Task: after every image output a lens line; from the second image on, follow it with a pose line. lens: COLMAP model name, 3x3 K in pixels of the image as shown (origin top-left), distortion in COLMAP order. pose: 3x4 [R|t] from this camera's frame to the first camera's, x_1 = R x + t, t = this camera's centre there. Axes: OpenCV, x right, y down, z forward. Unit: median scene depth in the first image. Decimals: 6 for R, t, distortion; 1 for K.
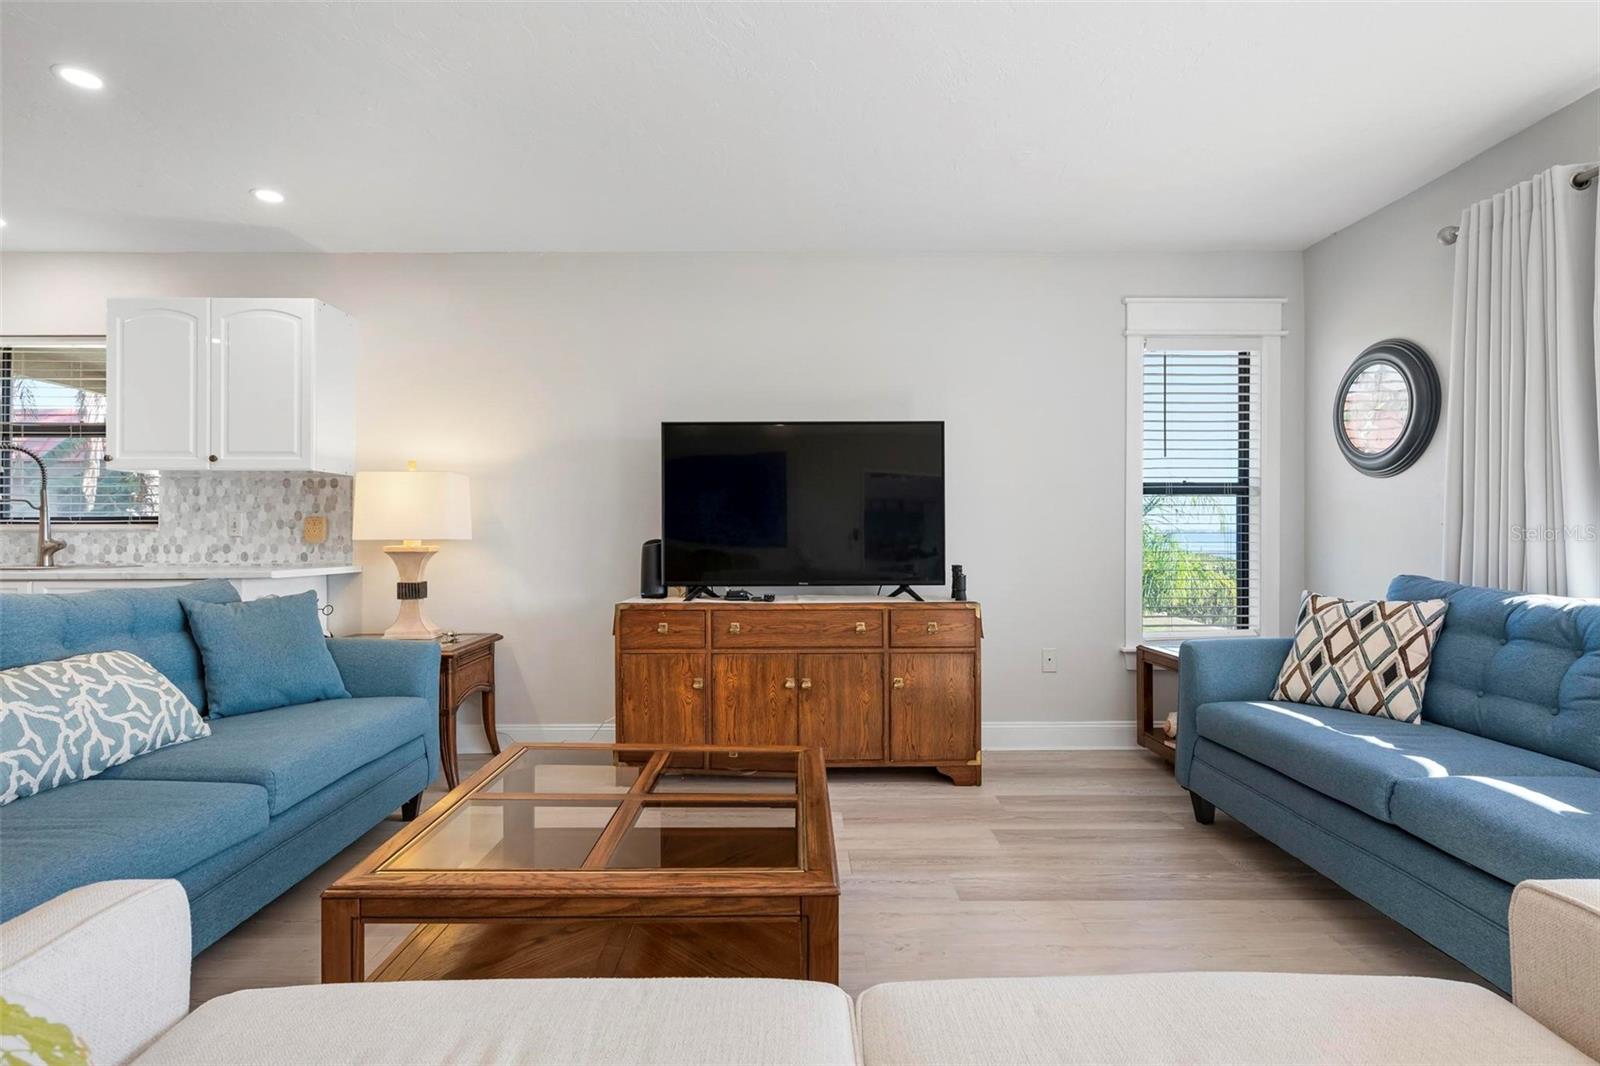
lens RADIAL K [[769.2, 0, 808.6], [0, 769.2, 536.0], [0, 0, 1]] dist [-0.001915, 0.000729]
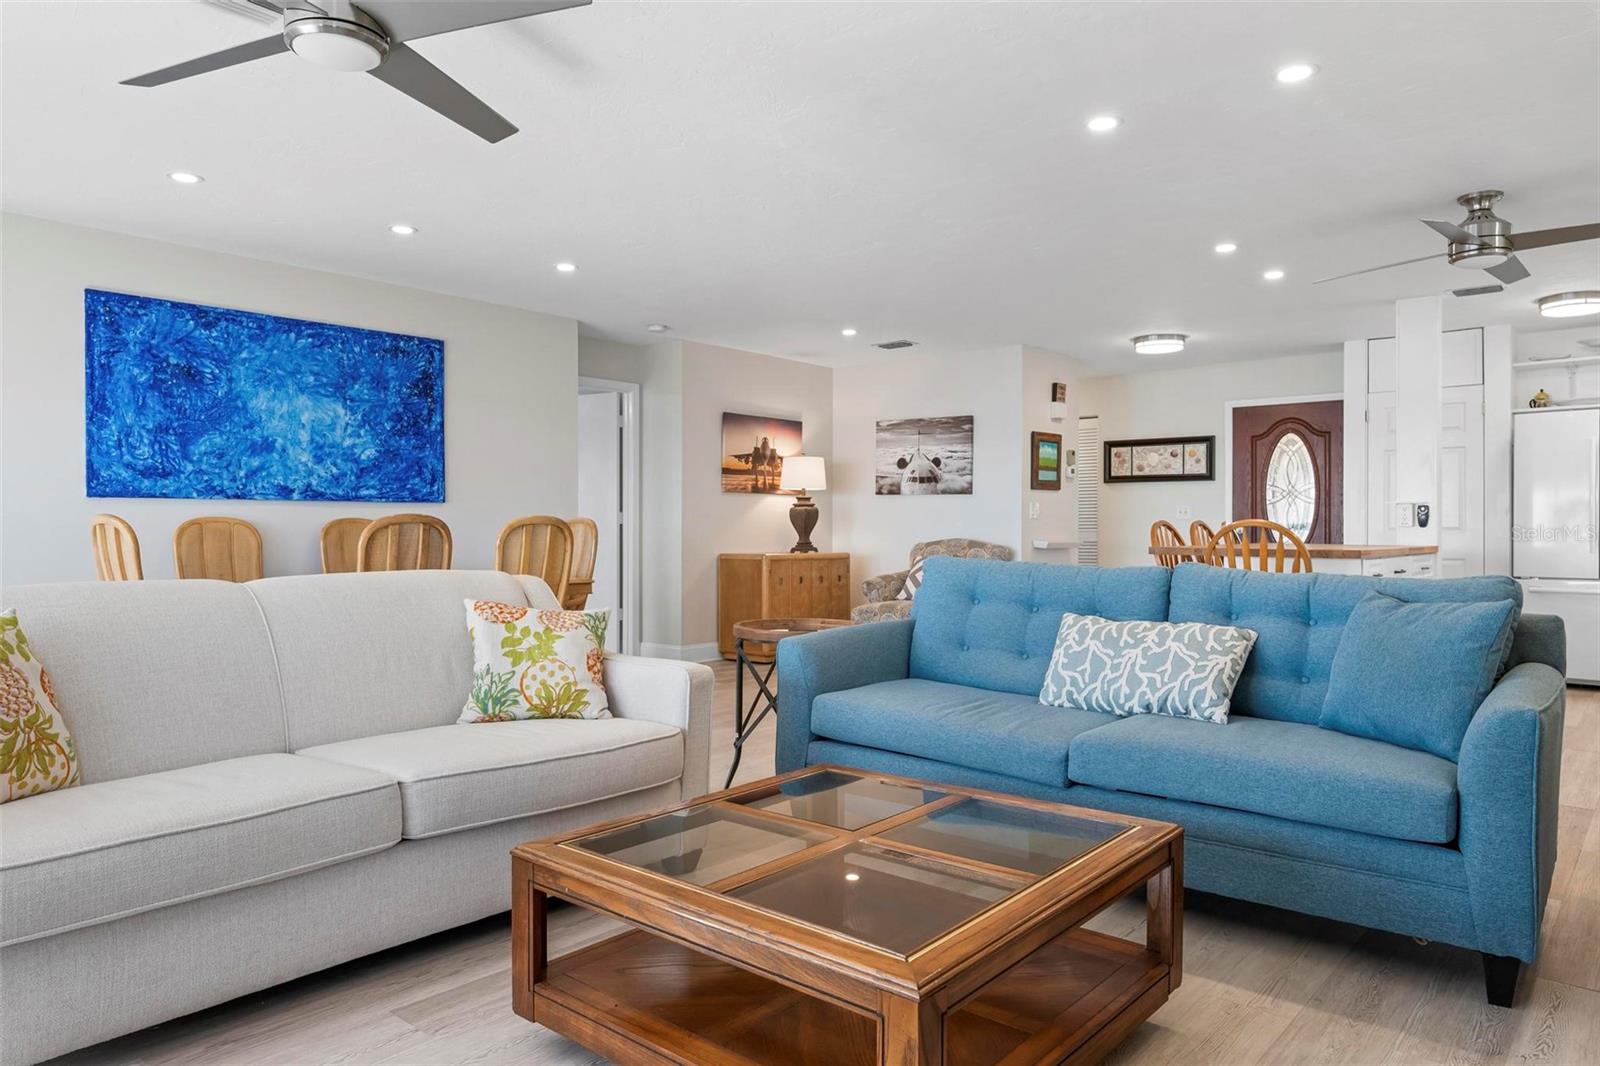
lens RADIAL K [[1038.8, 0, 800.8], [0, 1038.8, 530.8], [0, 0, 1]] dist [0.015965, -0.002493]
pose [[-0.666013, 0.004044, -0.745929, 0.371660], [-0.002146, 0.999971, 0.007337, 0.005042], [0.745937, 0.006488, -0.665985, 0.991789]]
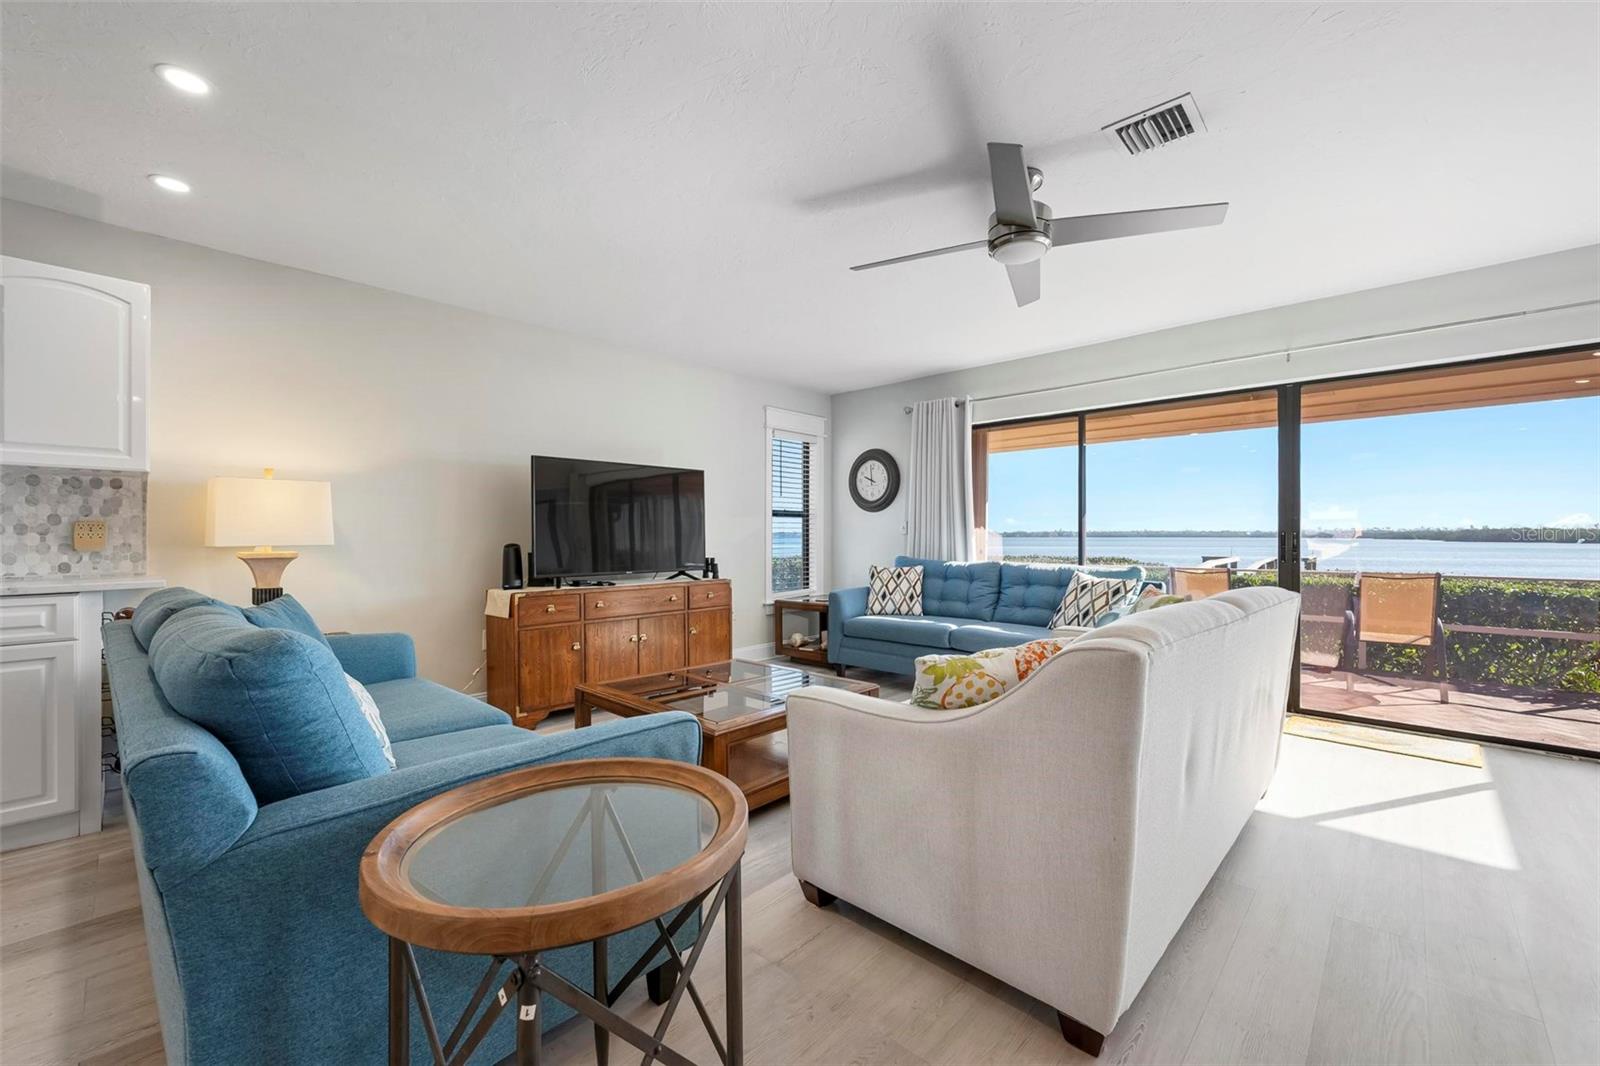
lens RADIAL K [[631.5, 0, 805.3], [0, 631.5, 538.7], [0, 0, 1]] dist [0.003611, -0.000030]
pose [[0.695641, -0.002541, 0.718385, -0.674077], [0.003642, 0.999993, 0.000009, -0.002296], [-0.718381, 0.002610, 0.695645, -0.097642]]
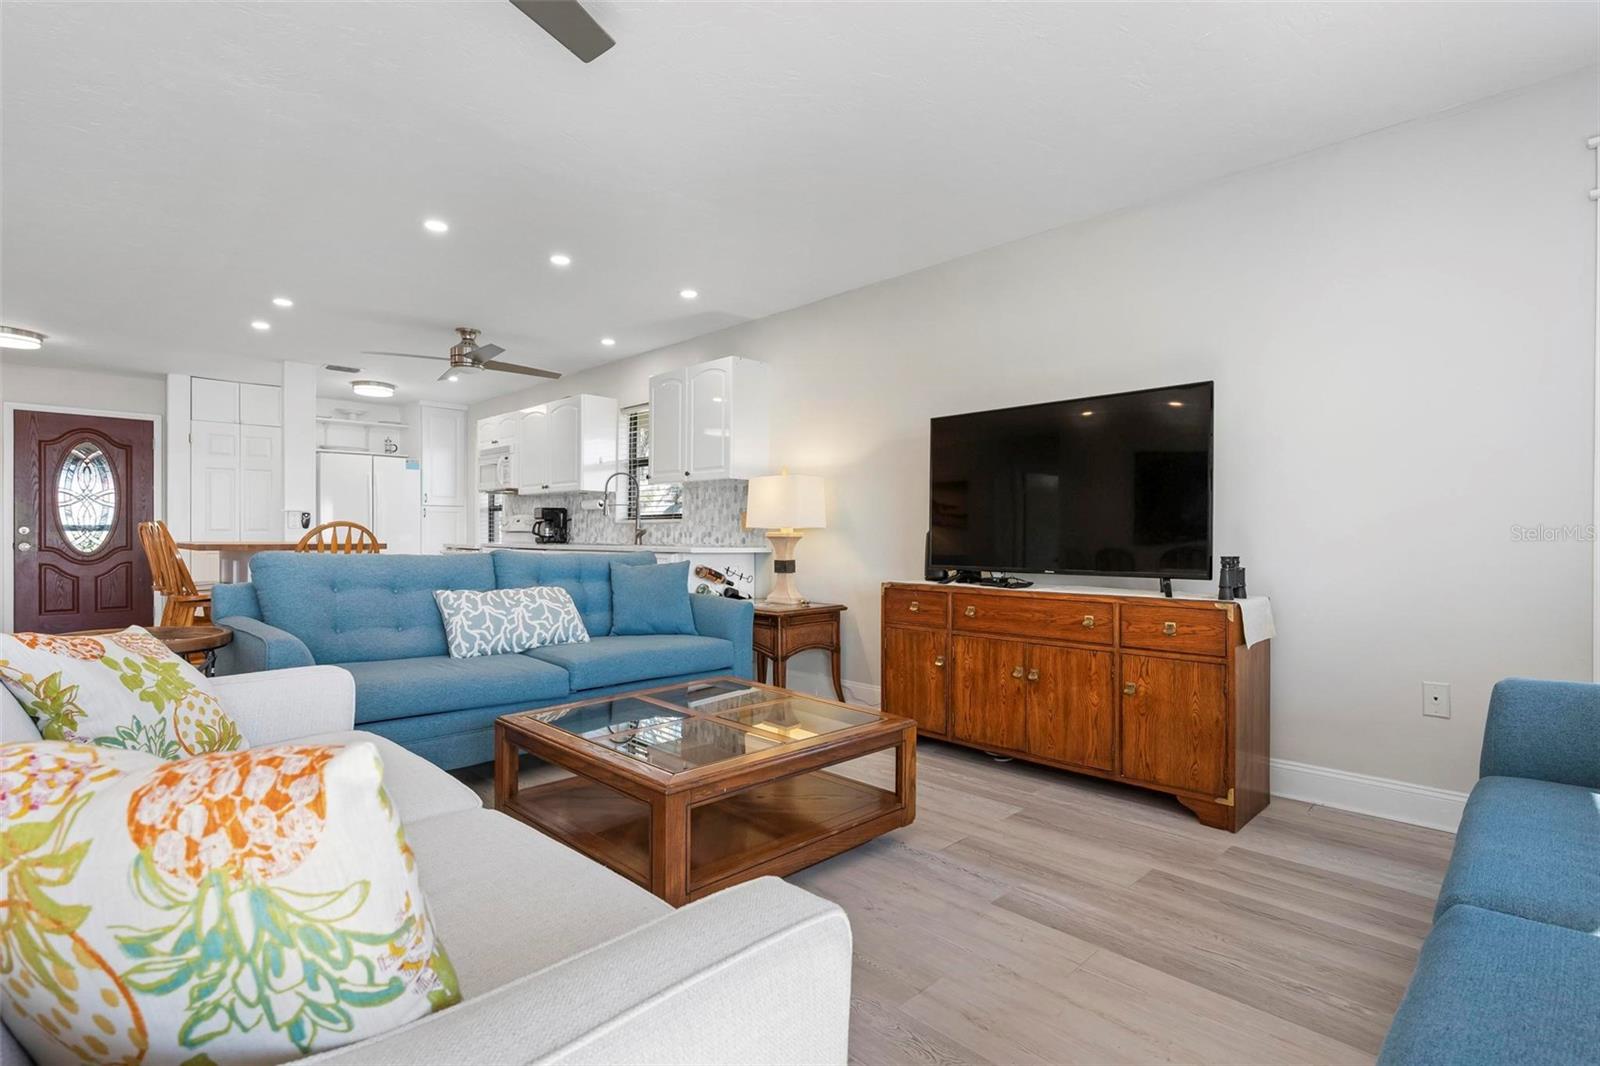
lens RADIAL K [[769.2, 0, 810.8], [0, 769.2, 533.7], [0, 0, 1]] dist [-0.001915, 0.000729]
pose [[0.698471, 0.002622, -0.715634, 0.488212], [-0.005865, 0.999981, -0.002060, 0.019098], [0.715614, 0.005635, 0.698473, 0.128285]]
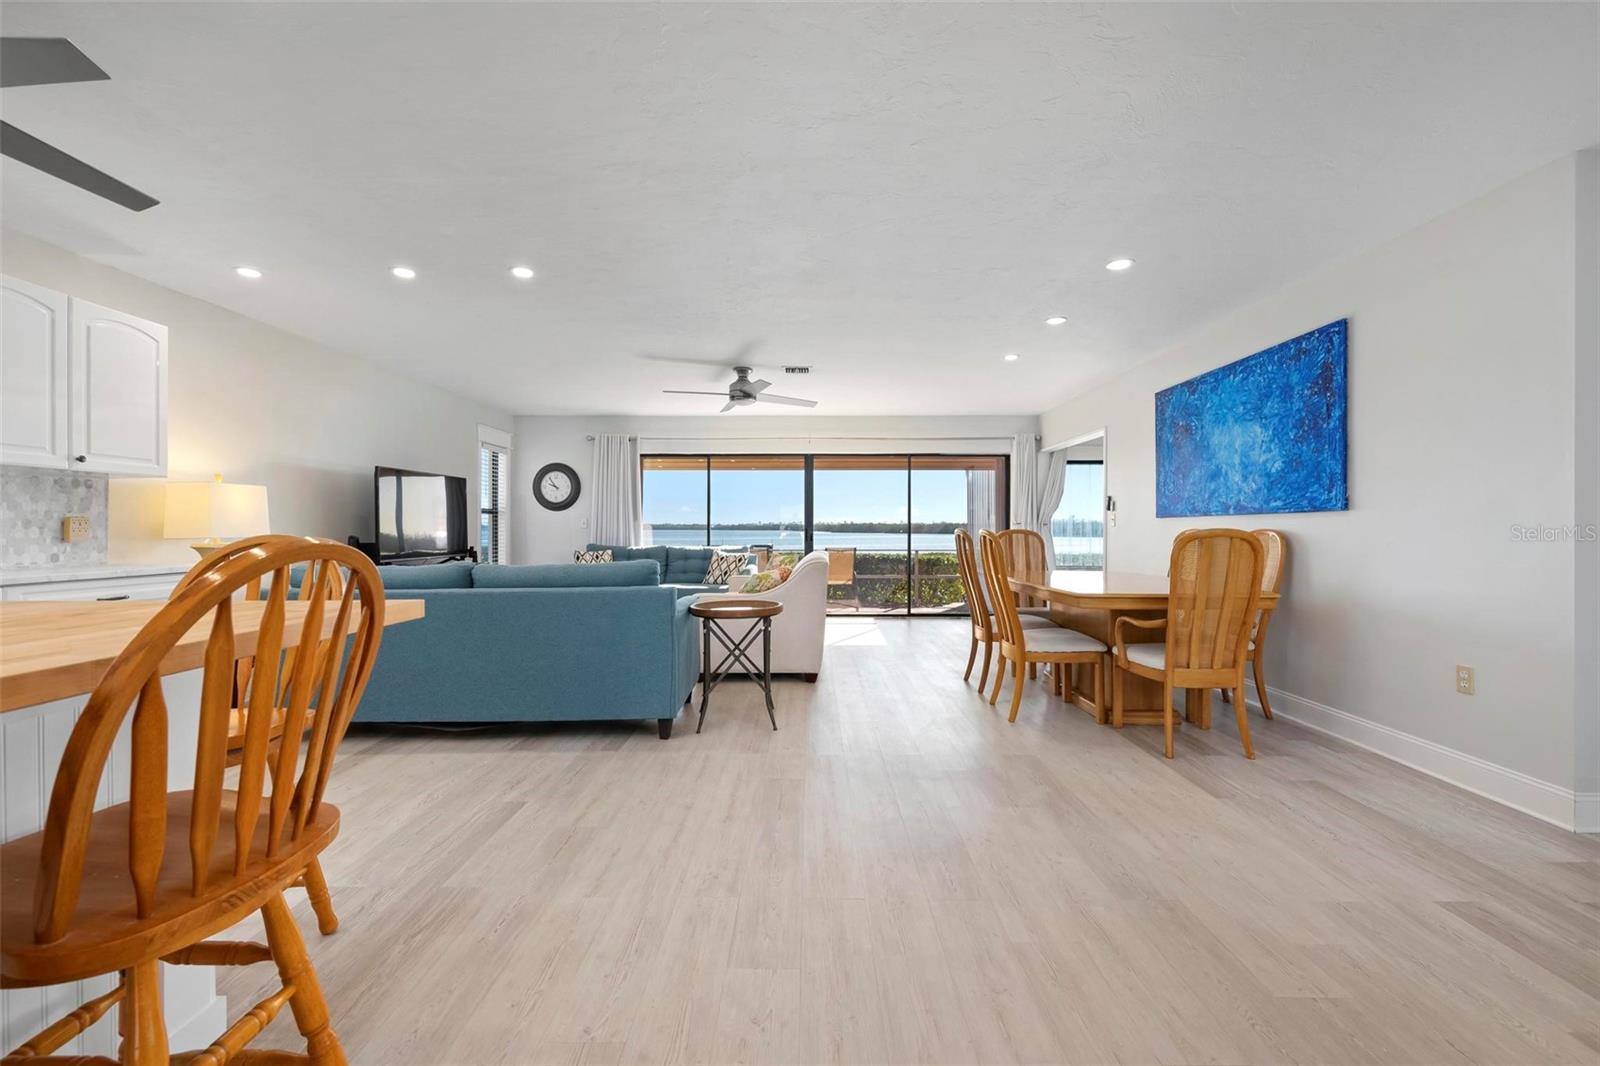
lens RADIAL K [[656.0, 0, 800.1], [0, 656.0, 529.5], [0, 0, 1]] dist [-0.000711, 0.000122]
pose [[0.029430, -0.000713, 0.999567, -1.667314], [0.003921, 0.999992, 0.000598, -0.005978], [-0.999559, 0.003902, 0.029432, 0.035227]]
